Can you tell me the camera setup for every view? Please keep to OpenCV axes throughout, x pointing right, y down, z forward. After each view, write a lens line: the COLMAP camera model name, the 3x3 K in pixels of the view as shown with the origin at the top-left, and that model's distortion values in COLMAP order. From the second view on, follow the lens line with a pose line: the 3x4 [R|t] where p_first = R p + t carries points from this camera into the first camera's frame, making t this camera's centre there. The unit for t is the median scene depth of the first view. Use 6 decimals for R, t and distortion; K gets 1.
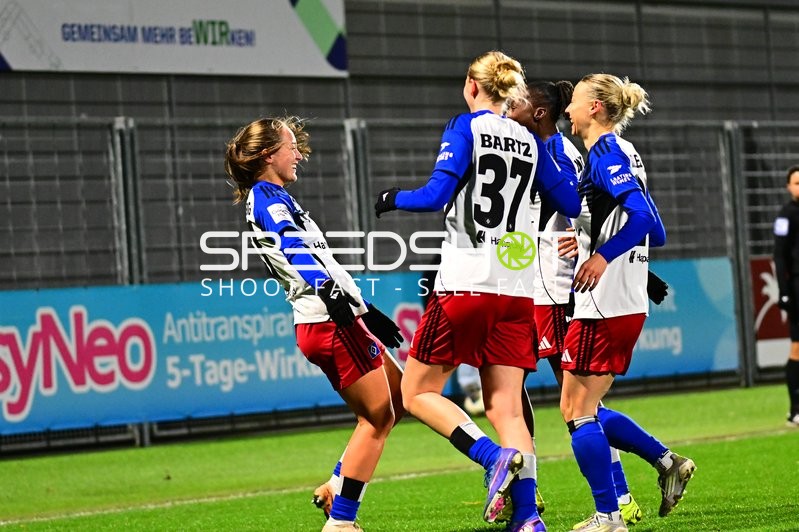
lens RADIAL K [[4350.9, 0, 399.5], [0, 4350.9, 266.0], [0, 0, 1]] dist [0.318732, -9.548436]
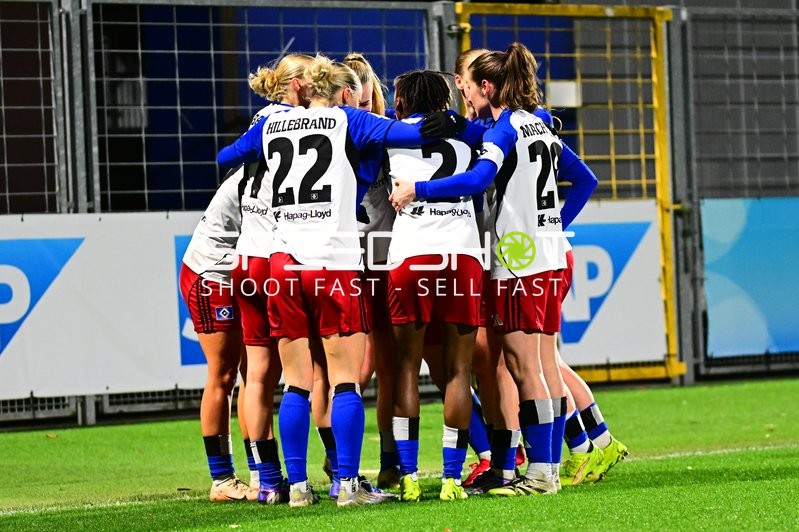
lens RADIAL K [[4471.2, 0, 399.5], [0, 4471.2, 266.0], [0, 0, 1]] dist [-0.002778, 5.387661]
pose [[0.976236, 0.023411, -0.215442, 0.059803], [-0.018562, 0.999527, 0.024504, -0.002595], [0.215914, -0.019923, 0.976209, 0.090240]]
